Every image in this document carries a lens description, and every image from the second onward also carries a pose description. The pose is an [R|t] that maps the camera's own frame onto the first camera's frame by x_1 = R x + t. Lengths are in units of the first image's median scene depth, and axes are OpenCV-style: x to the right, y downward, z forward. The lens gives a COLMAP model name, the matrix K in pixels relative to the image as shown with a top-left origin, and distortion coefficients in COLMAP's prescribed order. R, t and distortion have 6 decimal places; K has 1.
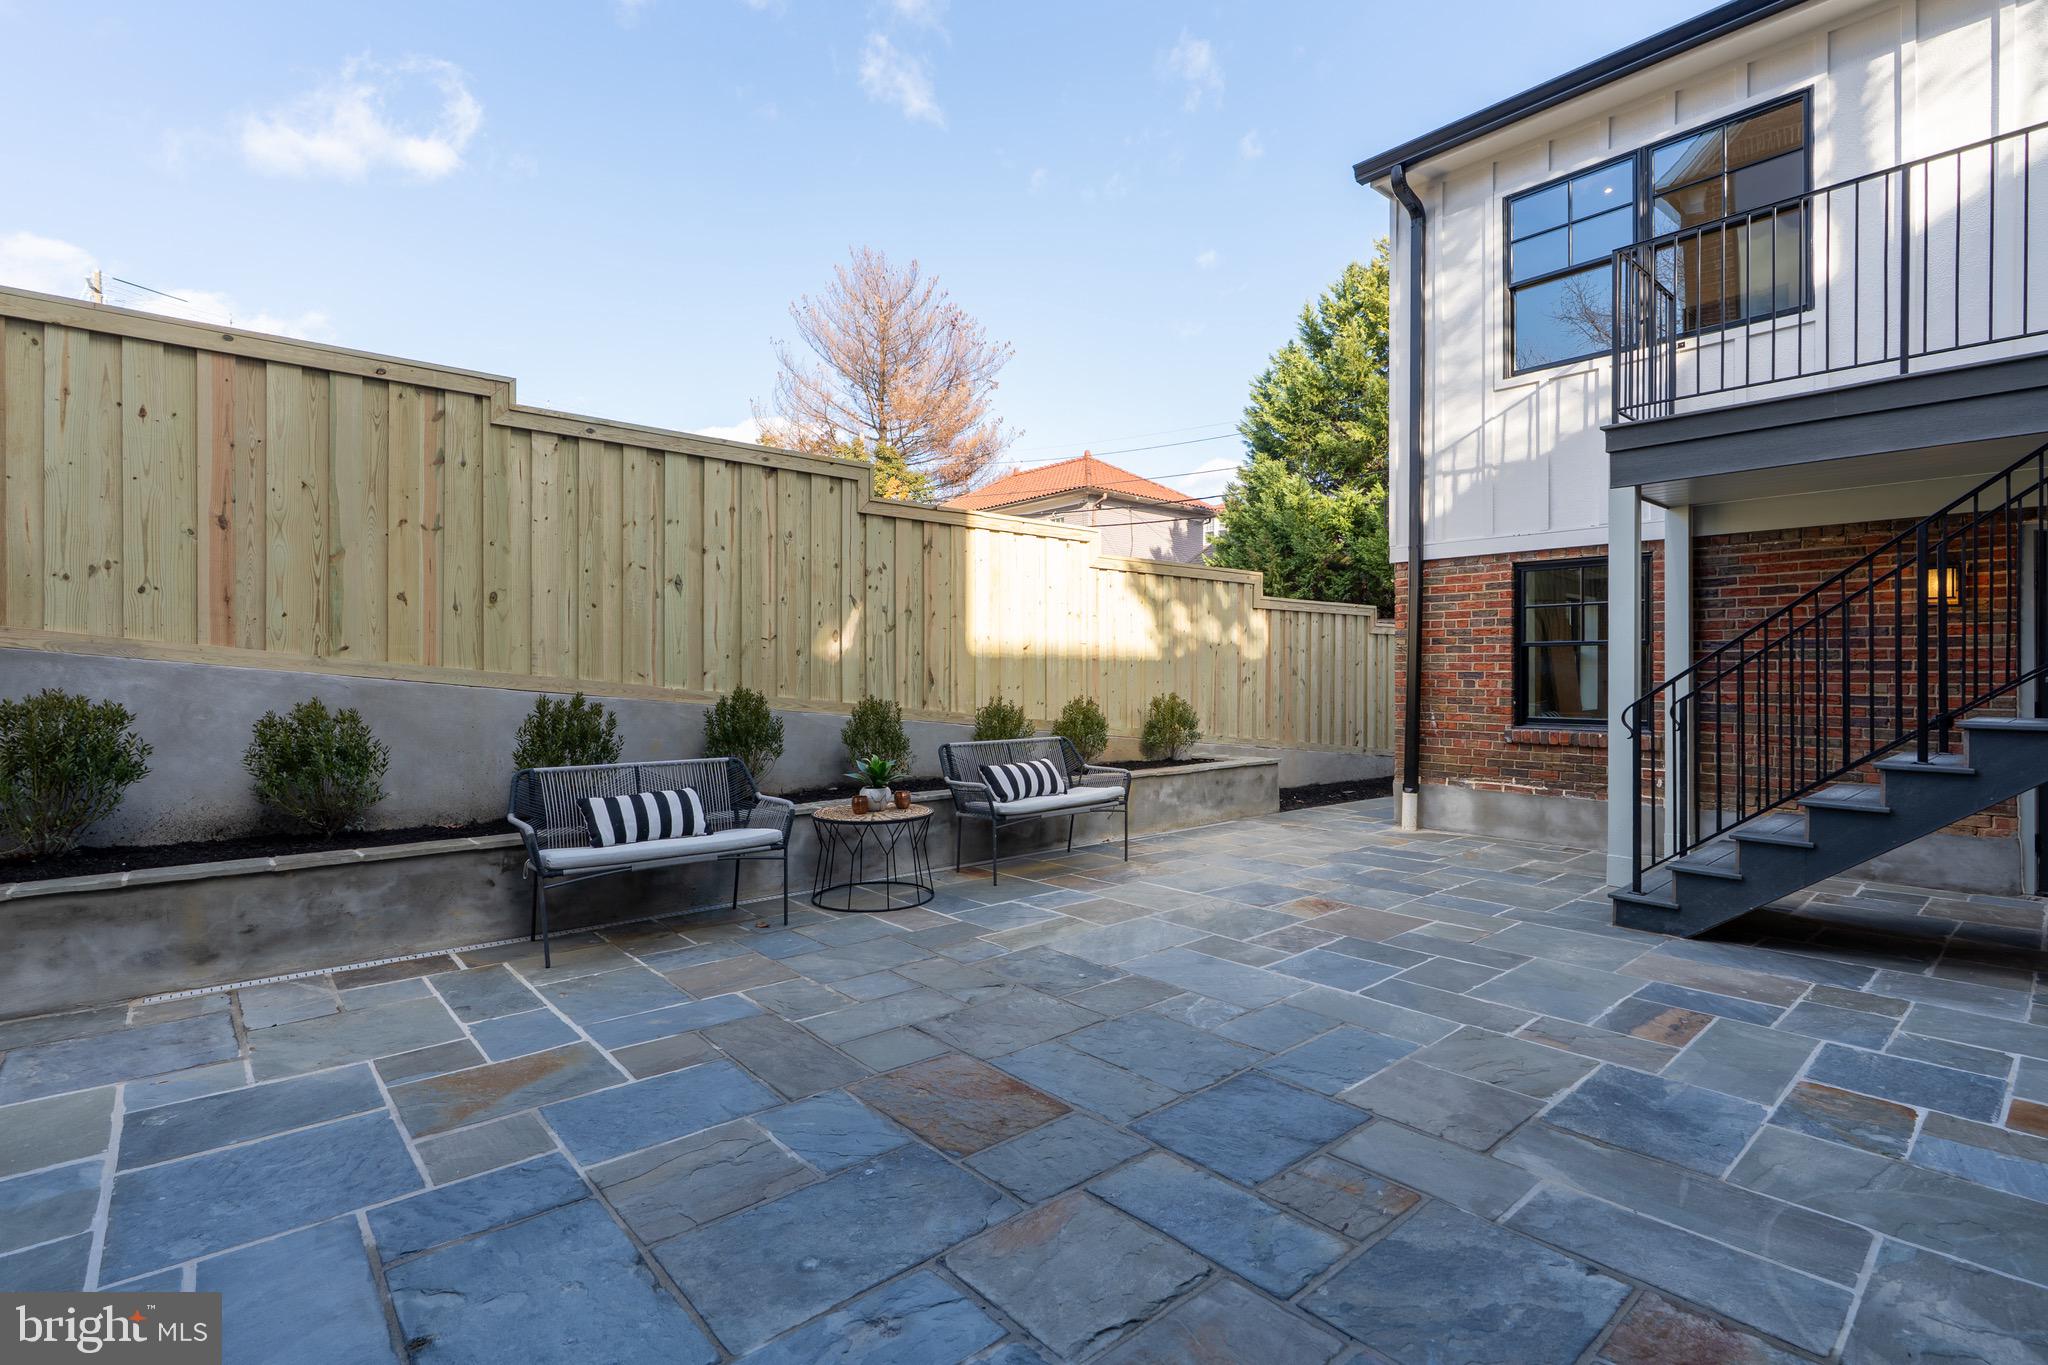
lens RADIAL K [[955.2, 0, 1026.8], [0, 955.2, 668.0], [0, 0, 1]] dist [-0.000436, 0.000792]
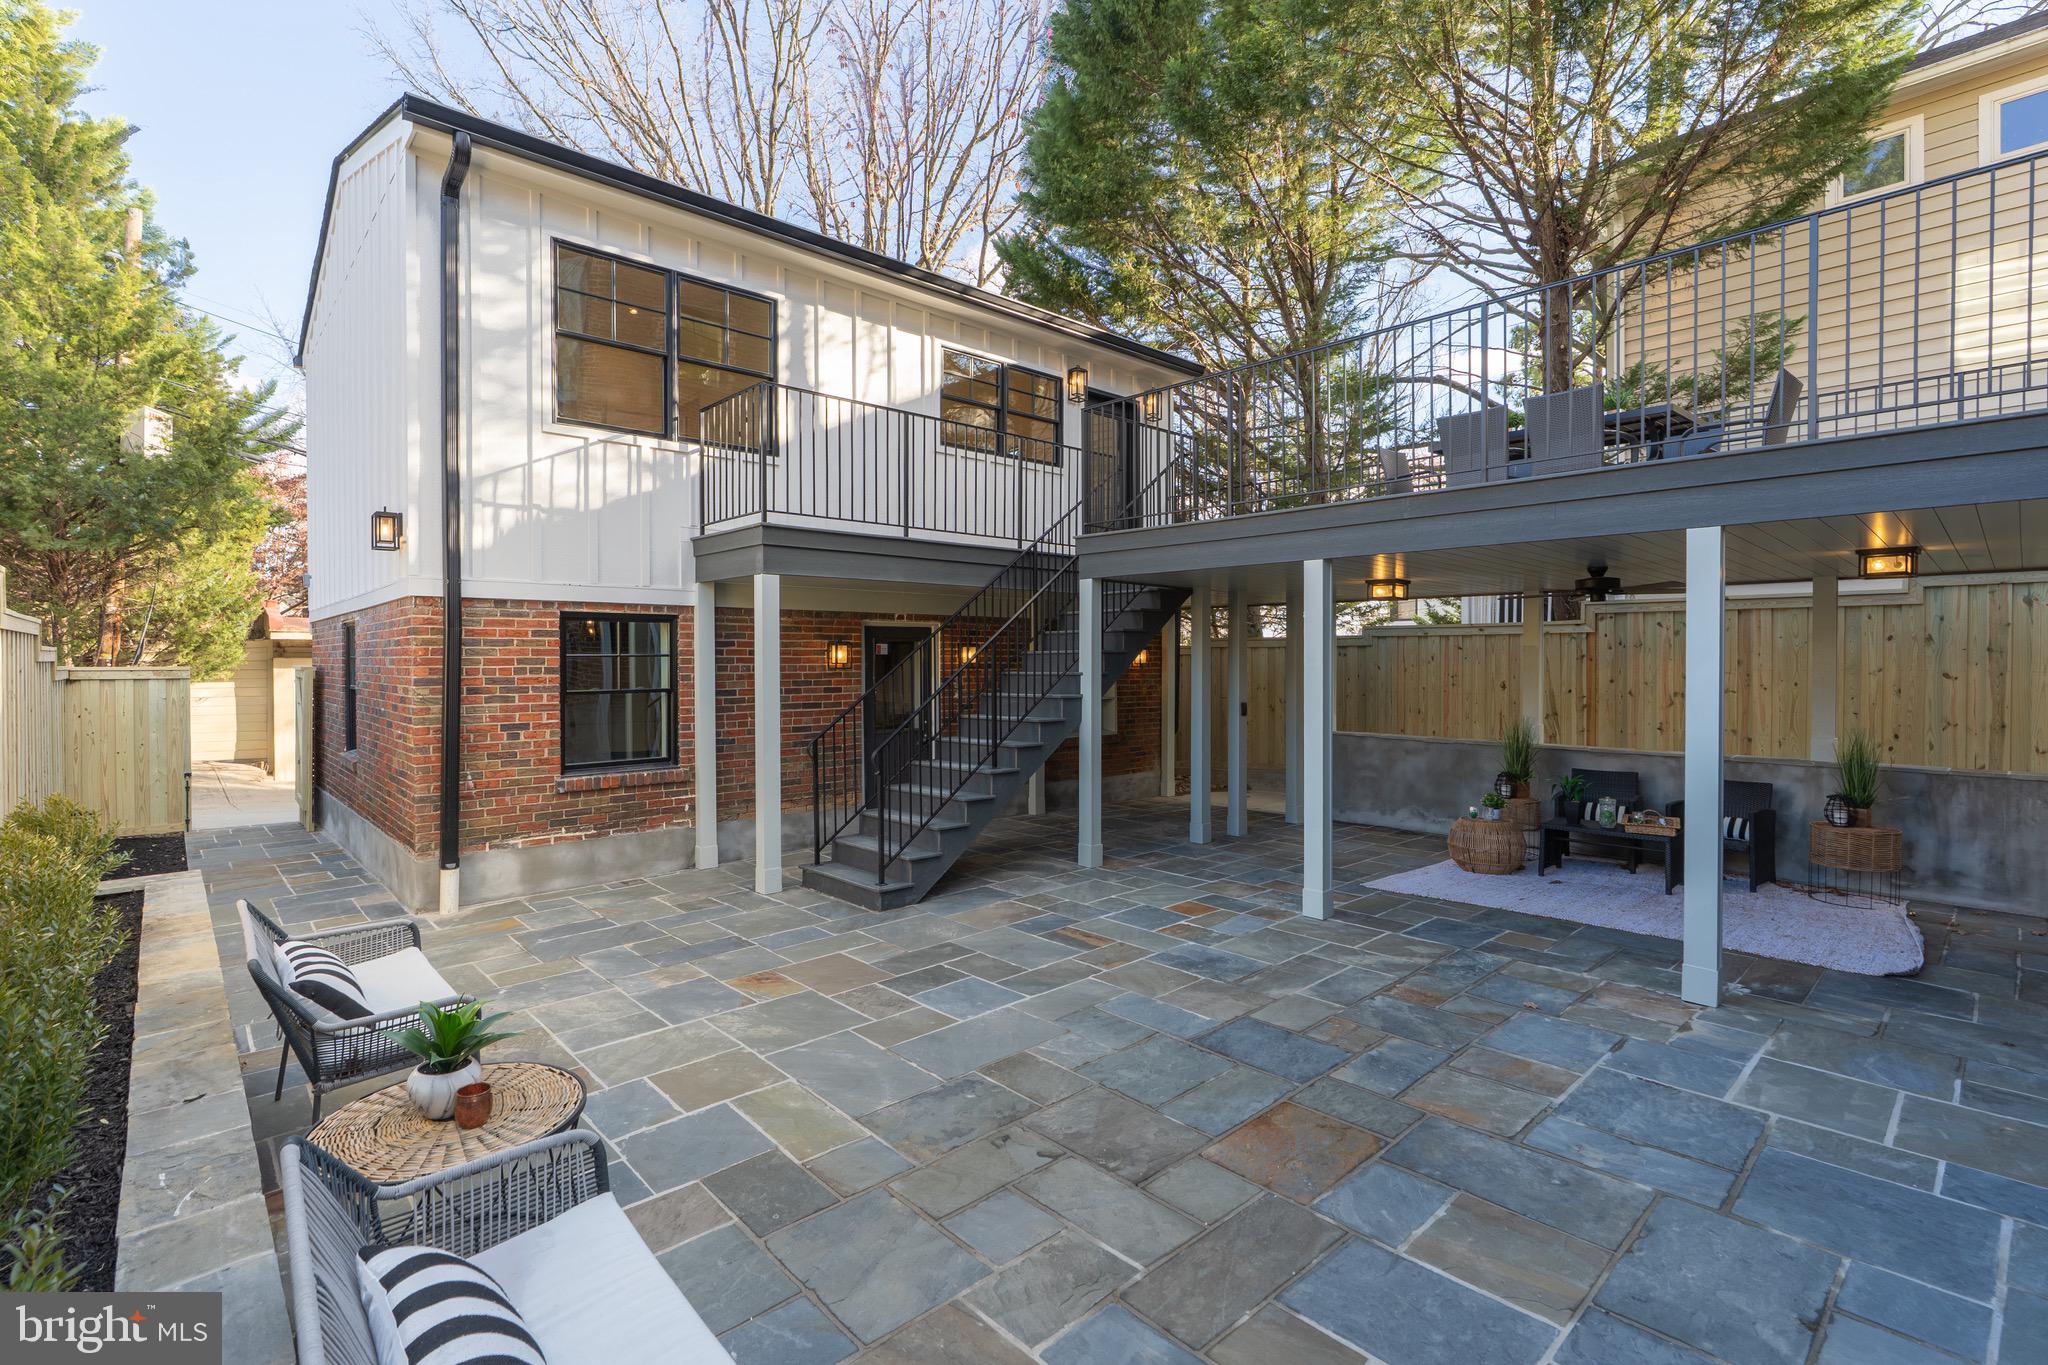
lens RADIAL K [[955.2, 0, 1026.8], [0, 955.2, 668.0], [0, 0, 1]] dist [-0.000436, 0.000792]
pose [[-0.032973, -0.012517, 0.999378, -0.664311], [-0.001331, 0.999921, 0.012480, -0.085741], [-0.999455, -0.000919, -0.032987, 0.733144]]
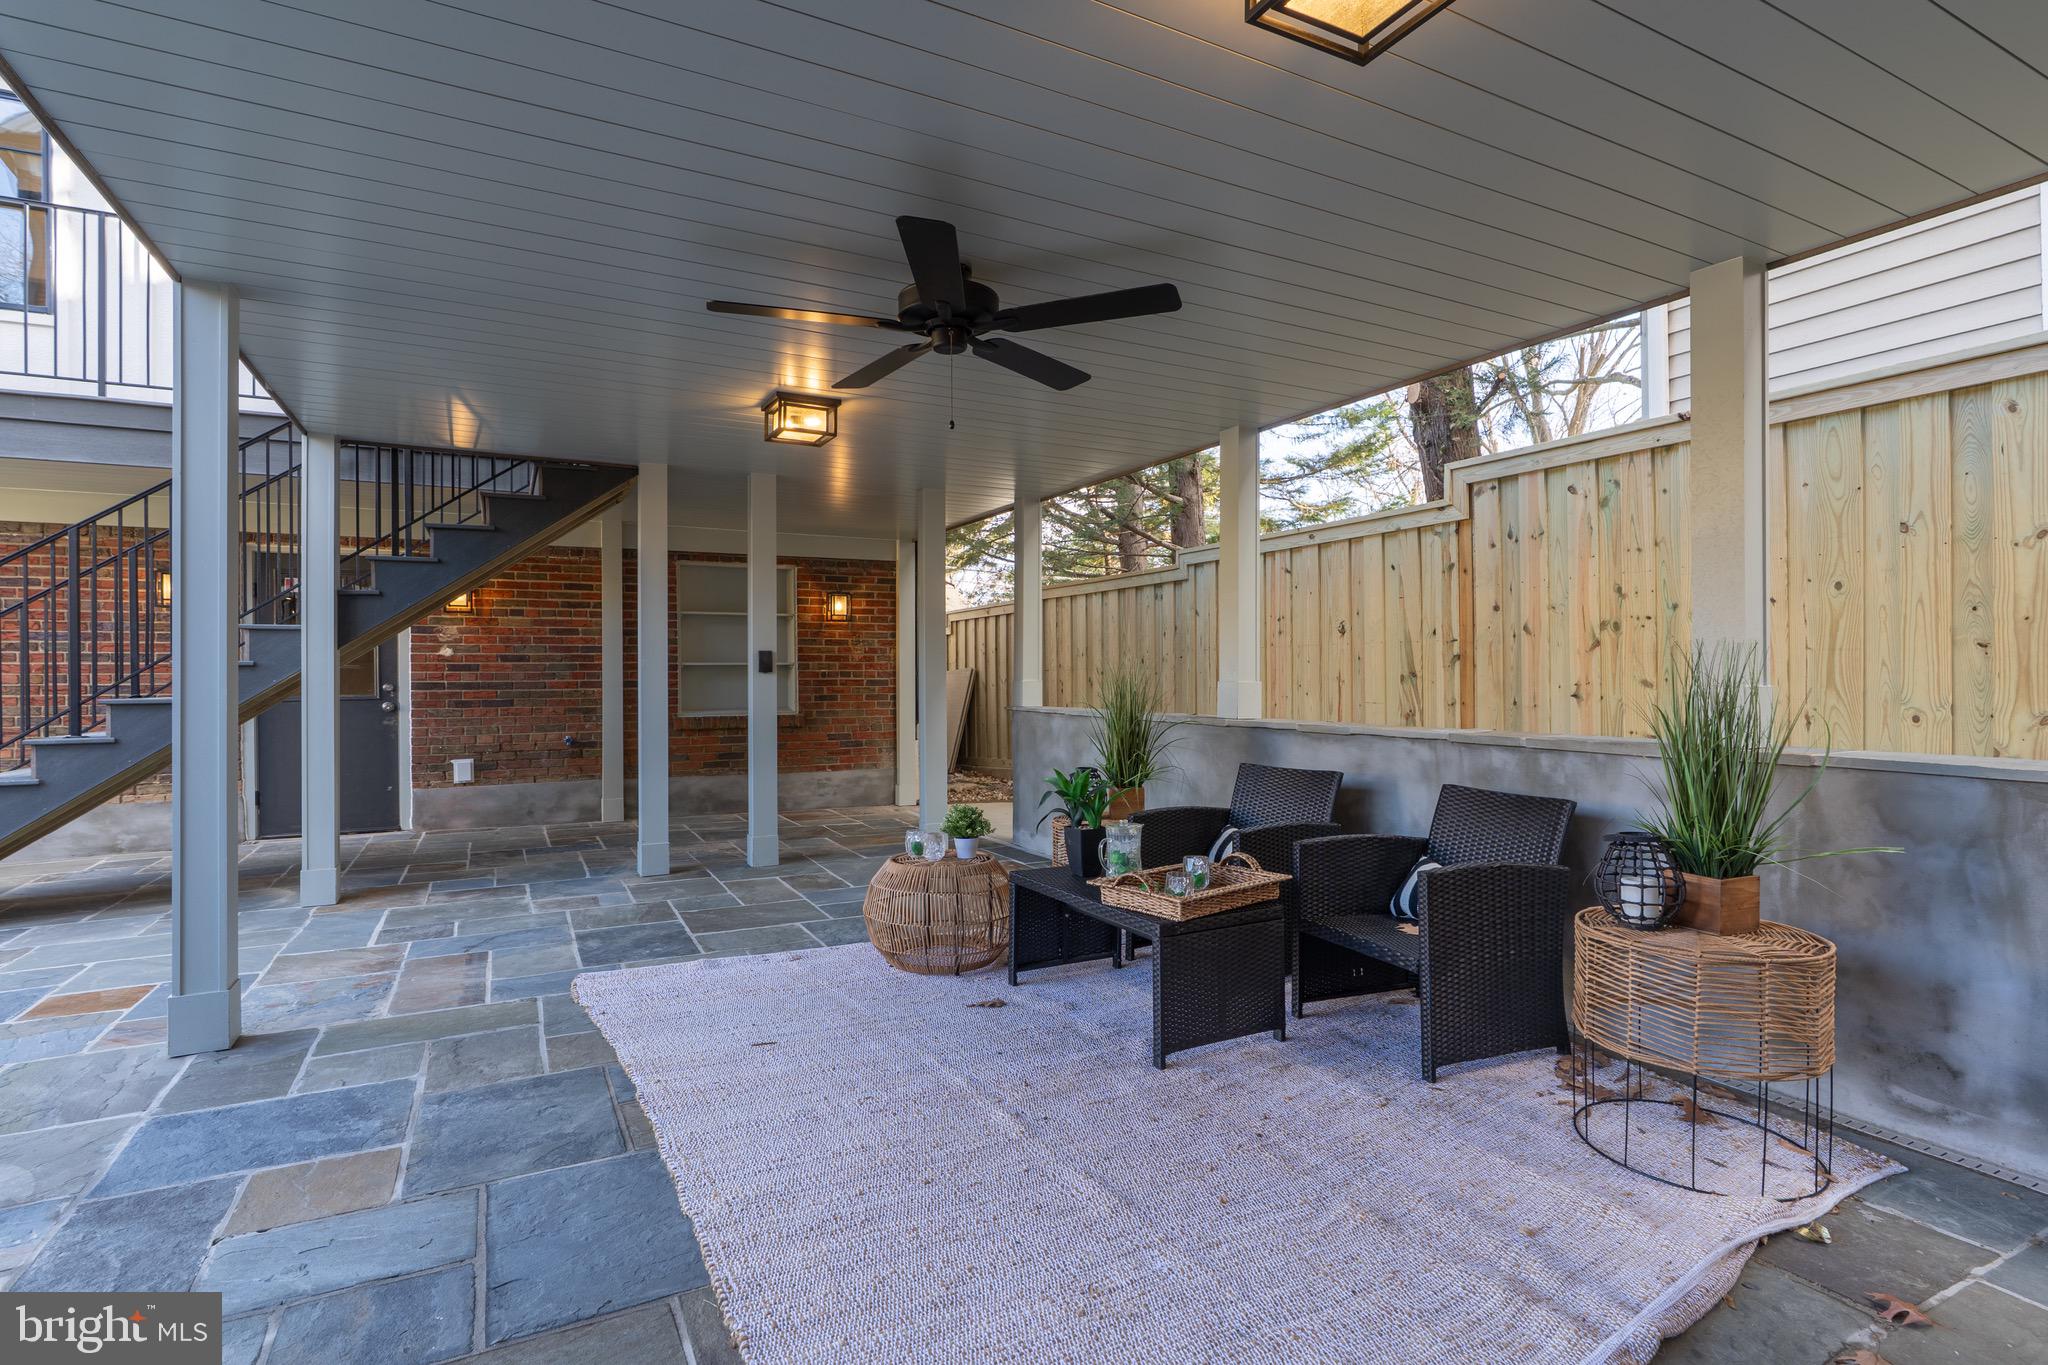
lens RADIAL K [[963.7, 0, 968.5], [0, 963.7, 664.6], [0, 0, 1]] dist [-0.003116, -0.000660]
pose [[0.271113, 0.000827, 0.962547, 0.089239], [0.011412, 0.999927, -0.004073, 0.022295], [-0.962480, 0.012089, 0.271084, -0.252817]]
